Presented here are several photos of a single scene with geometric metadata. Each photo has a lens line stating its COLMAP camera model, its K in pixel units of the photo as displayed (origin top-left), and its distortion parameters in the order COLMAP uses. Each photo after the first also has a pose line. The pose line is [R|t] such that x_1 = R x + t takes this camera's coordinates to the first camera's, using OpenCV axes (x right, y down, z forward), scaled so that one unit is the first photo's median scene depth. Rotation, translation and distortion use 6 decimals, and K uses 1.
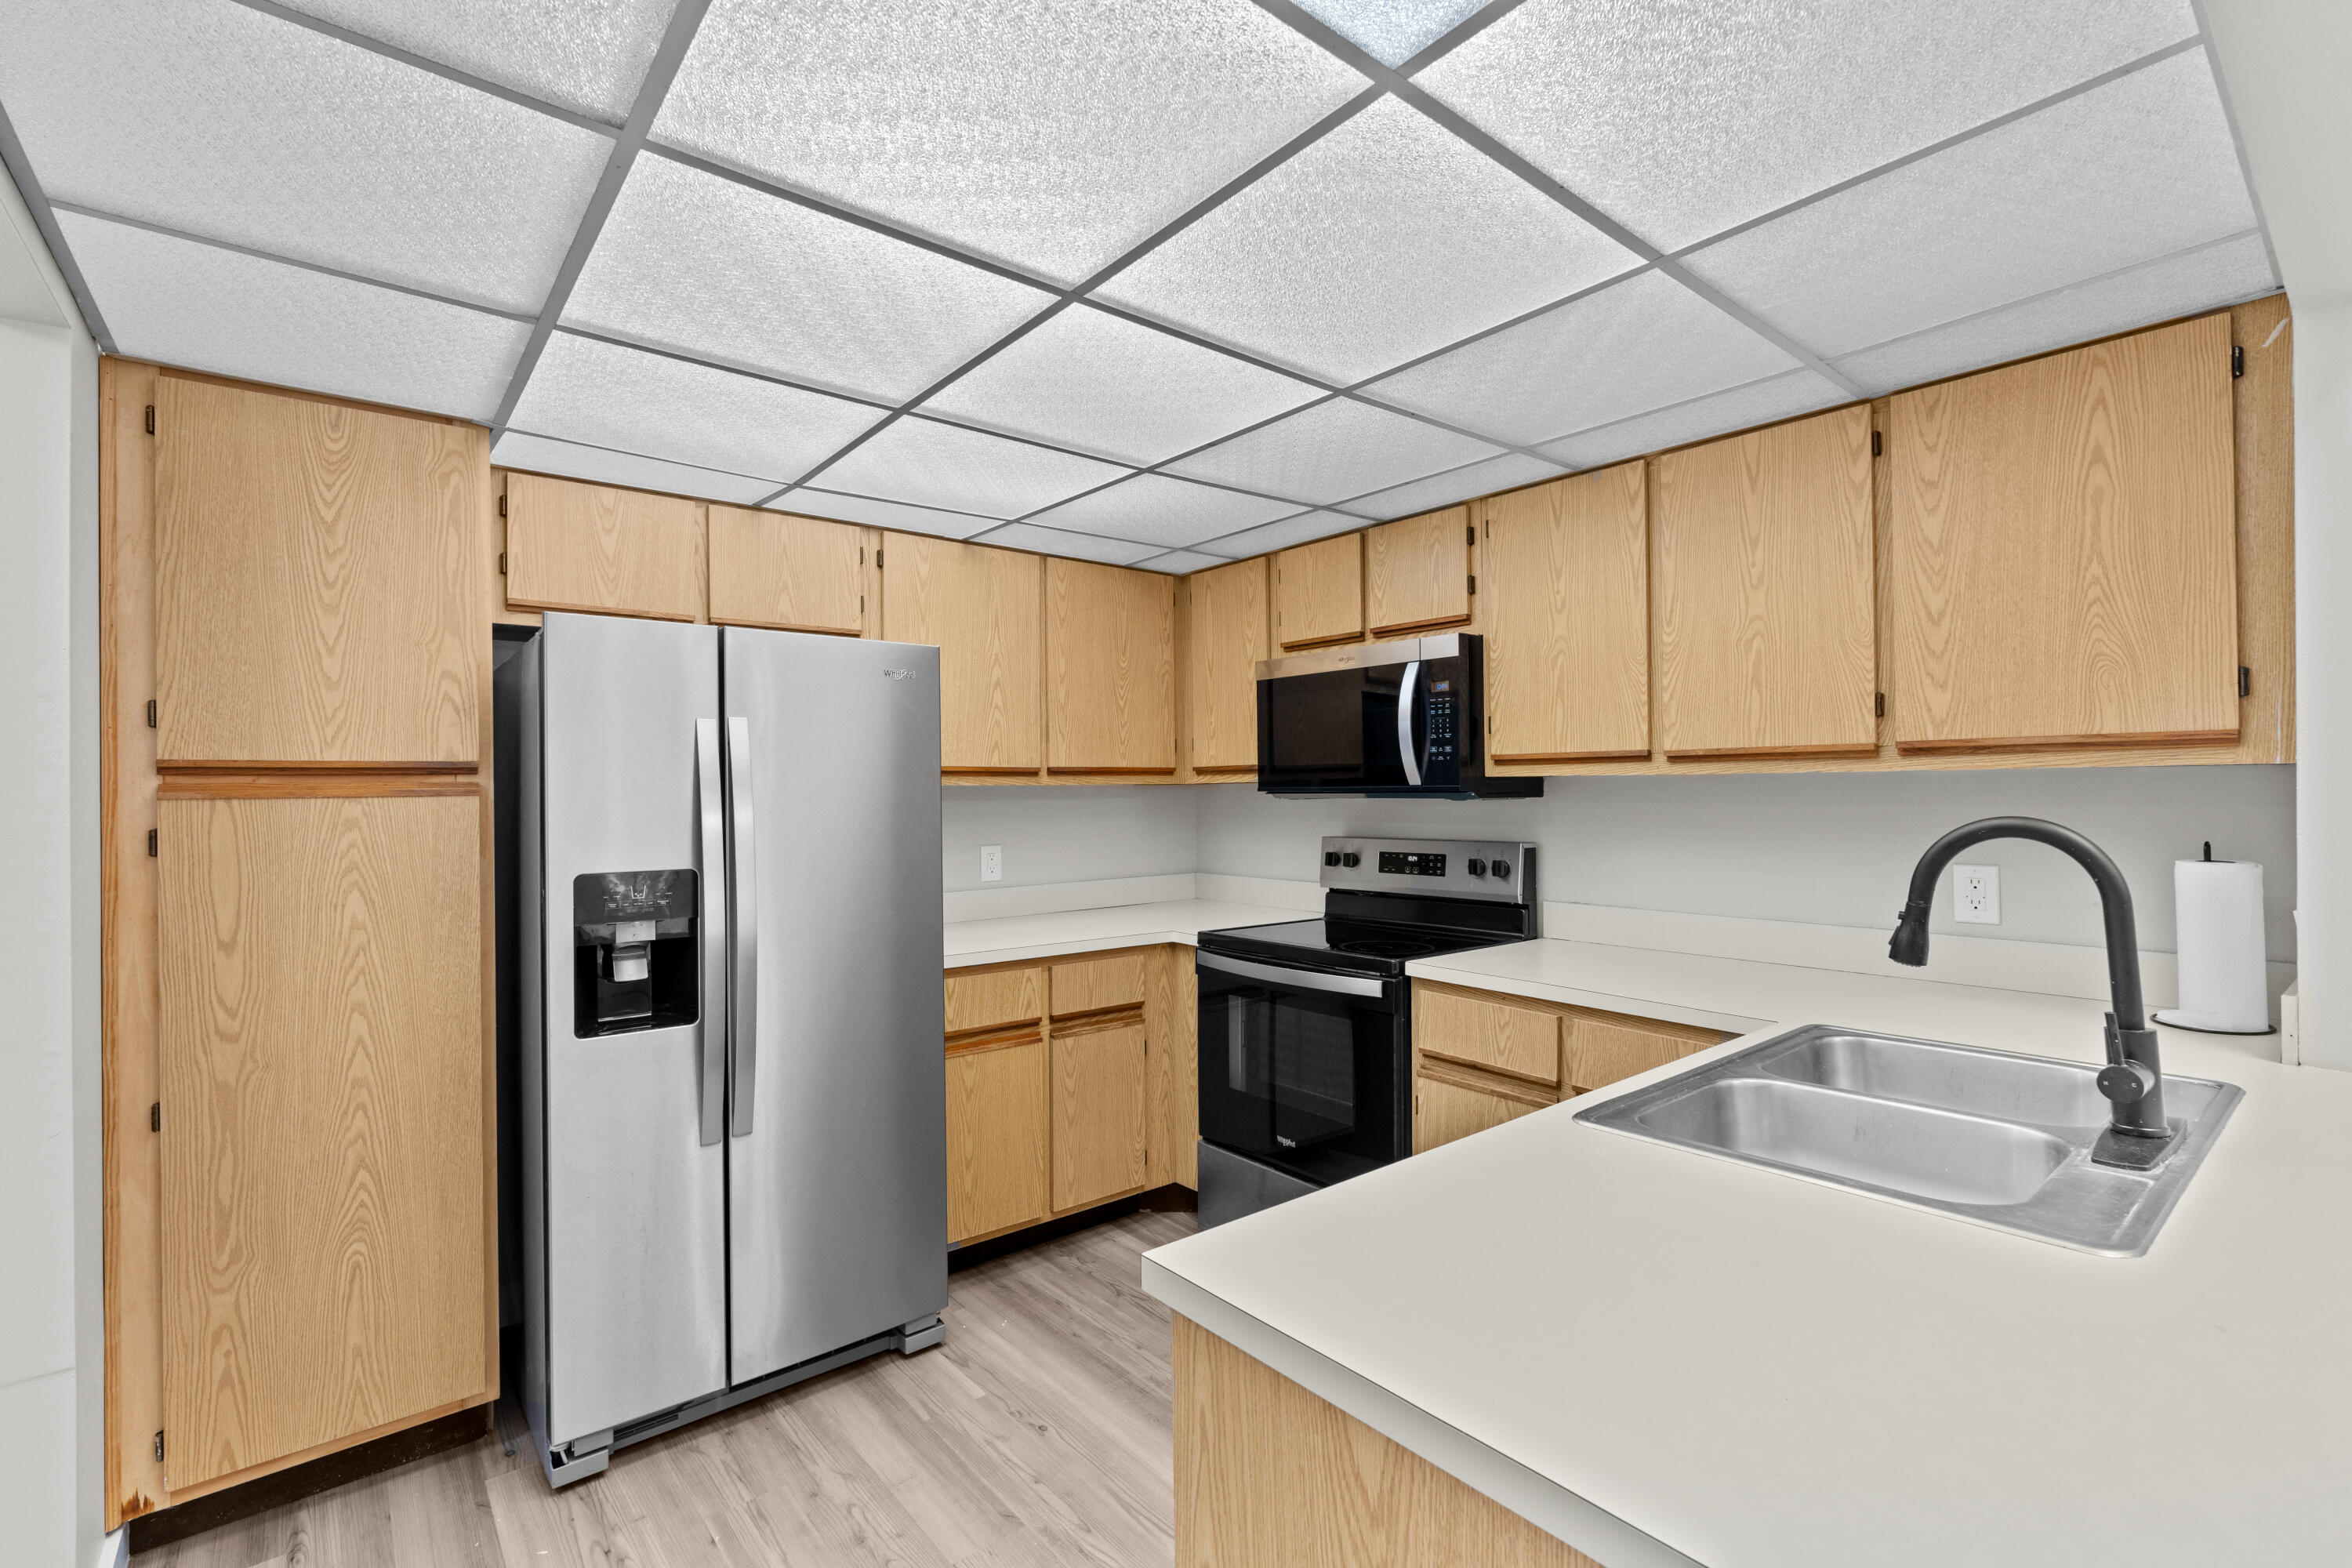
lens RADIAL K [[1045.5, 0, 1176.0], [0, 1045.5, 784.0], [0, 0, 1]] dist [0.000373, 0.000442]
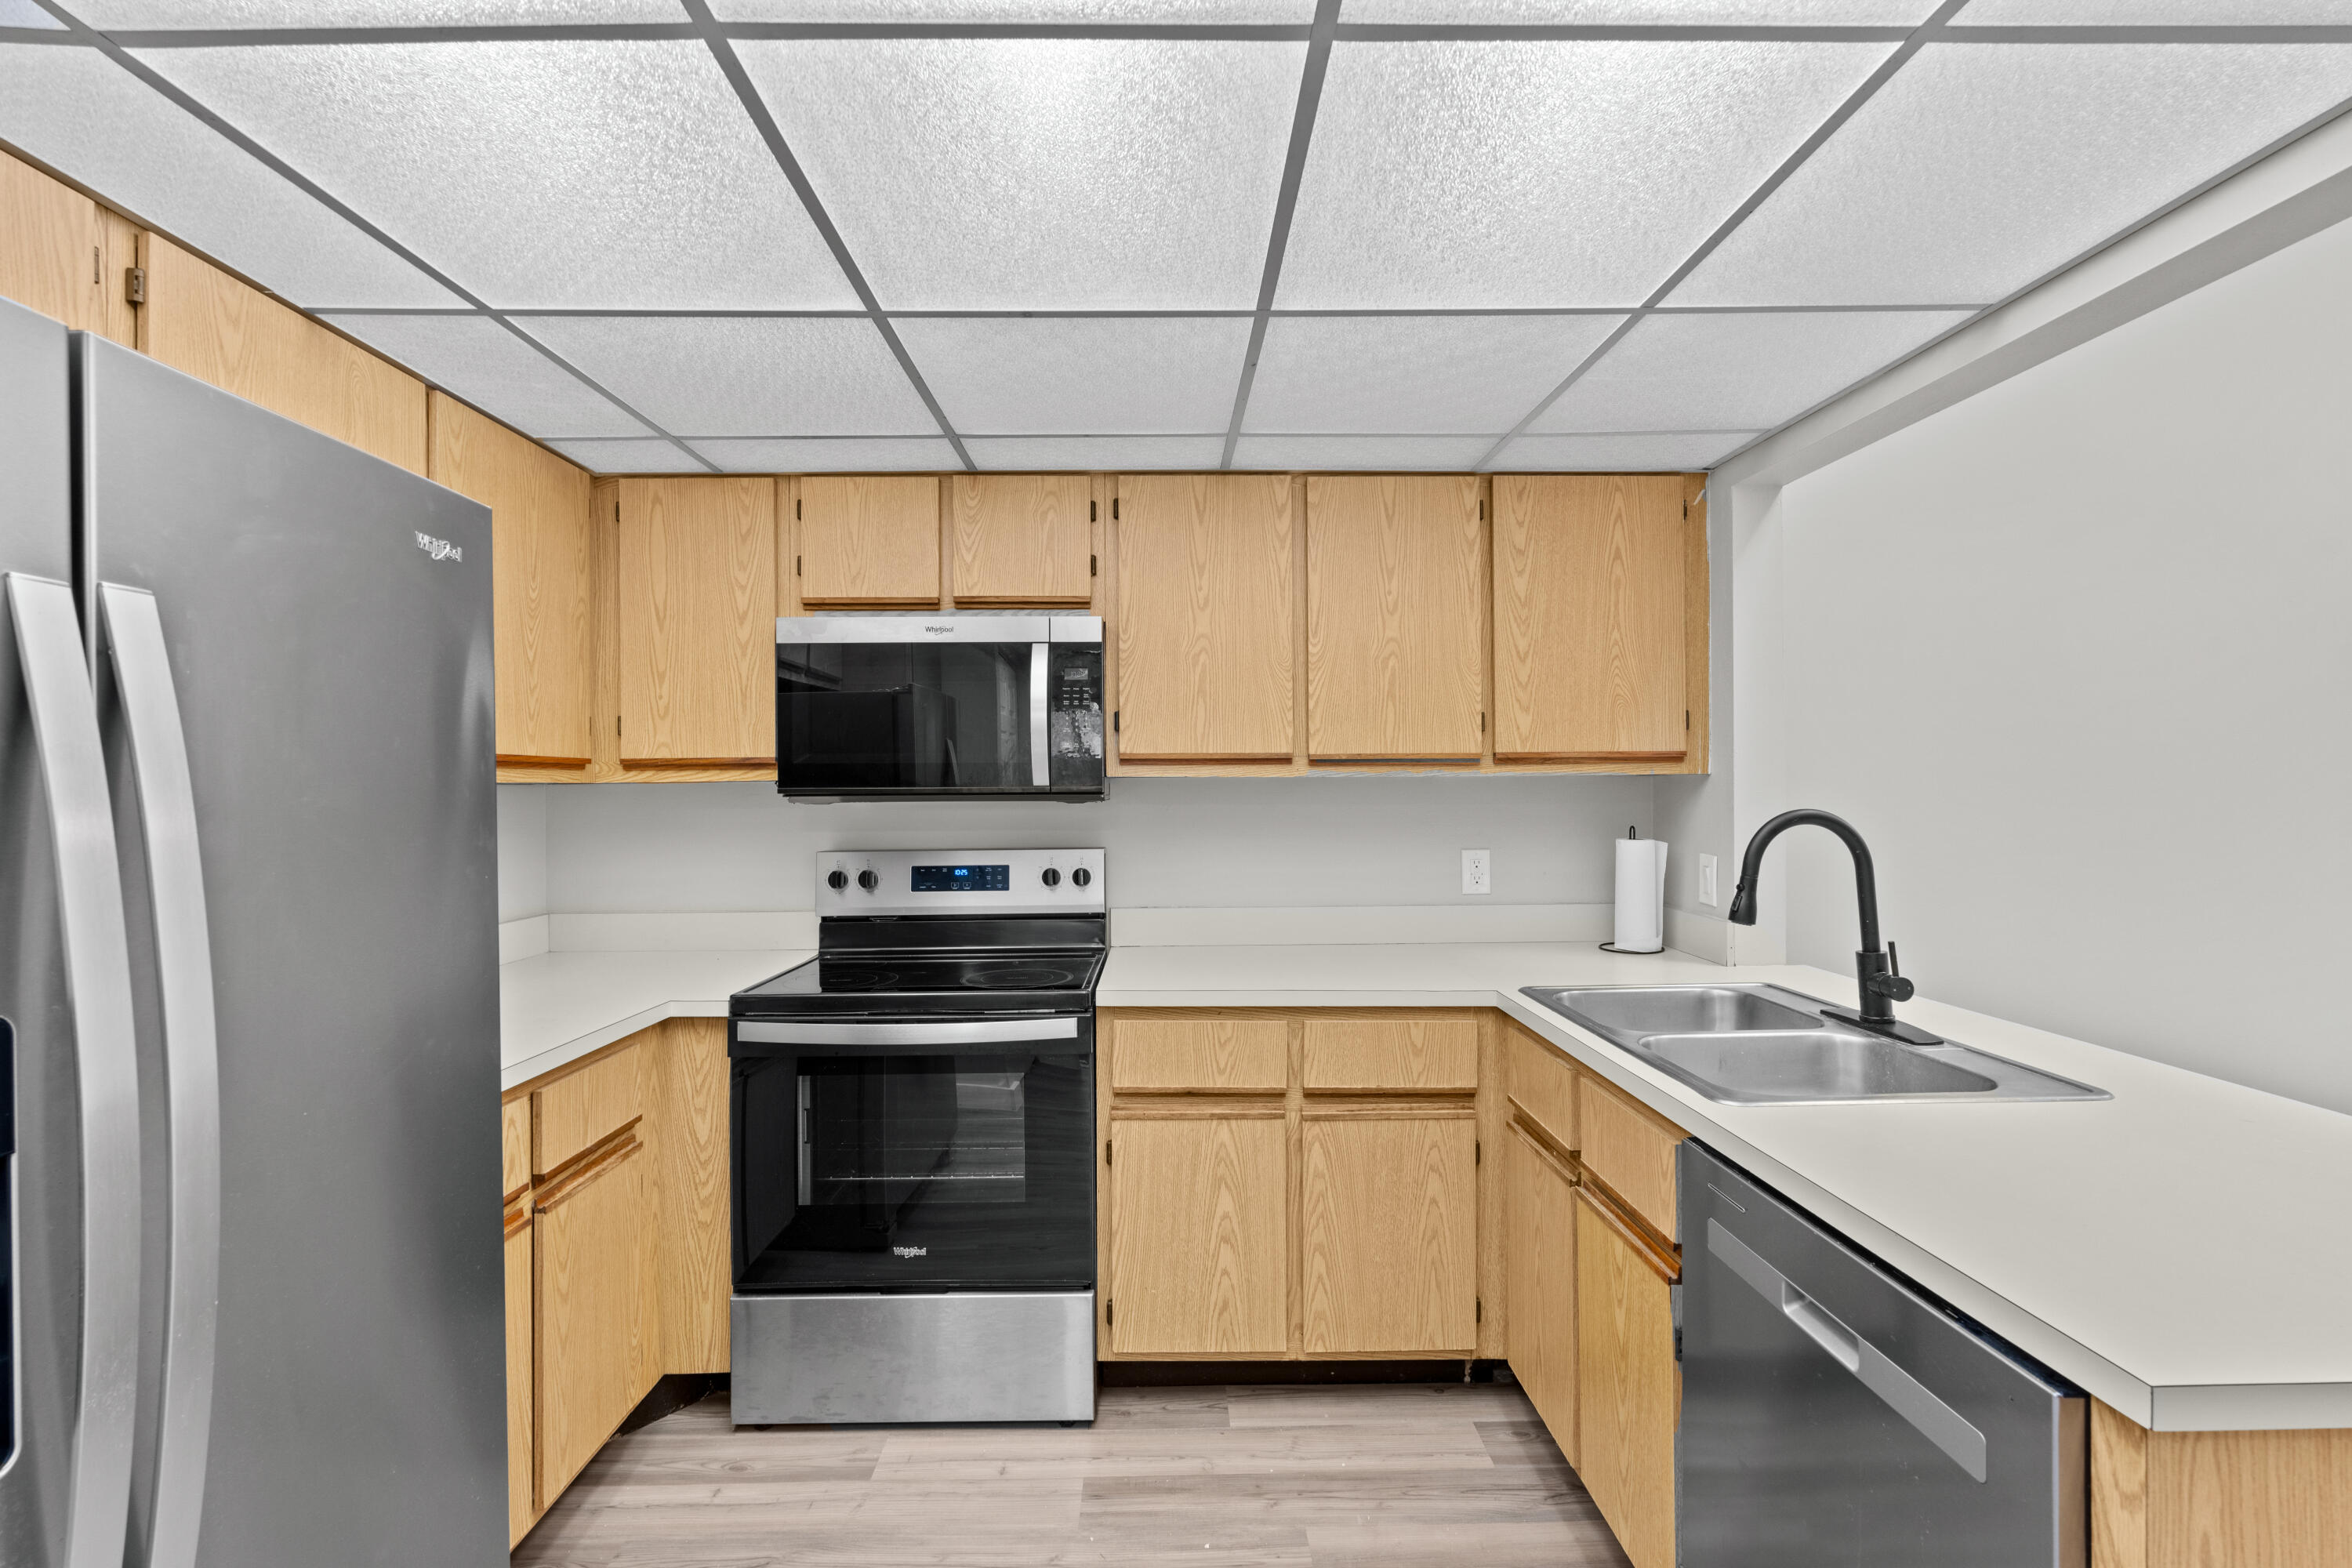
lens RADIAL K [[1042.2, 0, 1176.0], [0, 1042.2, 784.0], [0, 0, 1]] dist [-0.004022, 0.000649]
pose [[0.622163, 0.007786, 0.782849, -0.385778], [-0.003523, 0.999968, -0.007146, 0.005421], [-0.782880, 0.001688, 0.622171, 0.388295]]
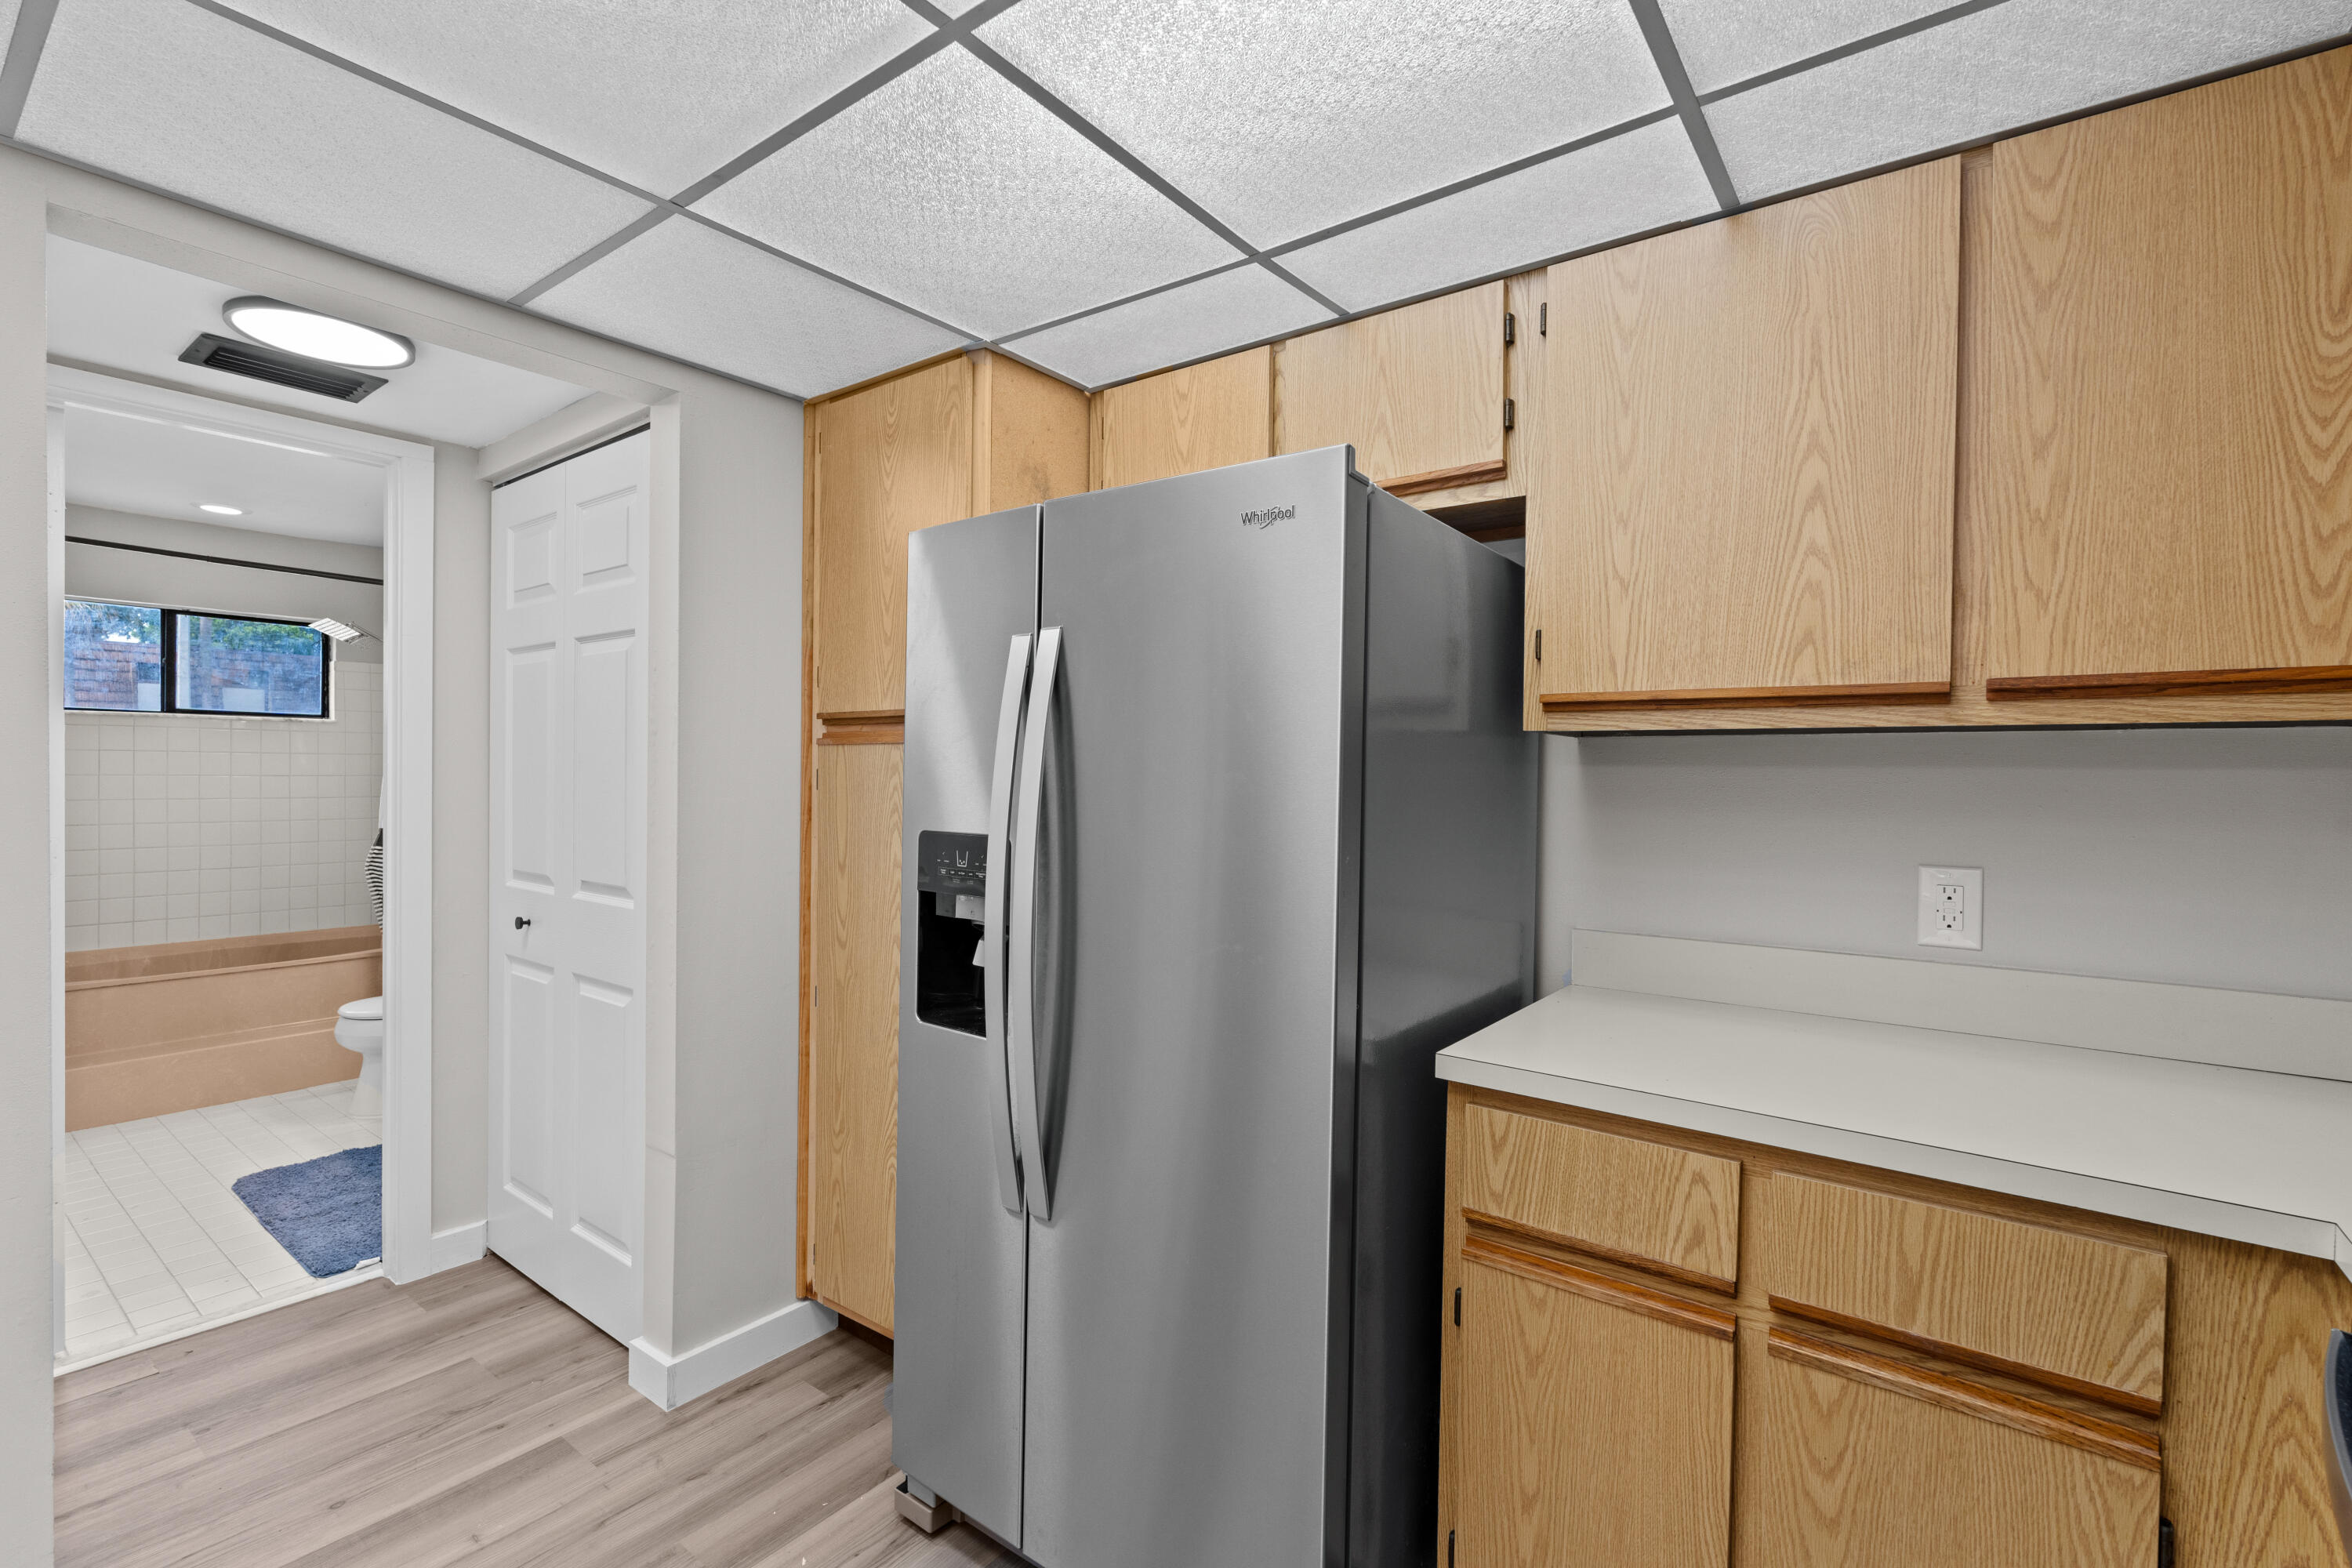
lens RADIAL K [[1042.2, 0, 1176.0], [0, 1042.2, 784.0], [0, 0, 1]] dist [-0.004022, 0.000649]
pose [[0.233815, 0.021438, -0.972045, 0.230267], [-0.009219, 0.999761, 0.019832, 0.022078], [0.972237, 0.004324, 0.233957, 0.742949]]
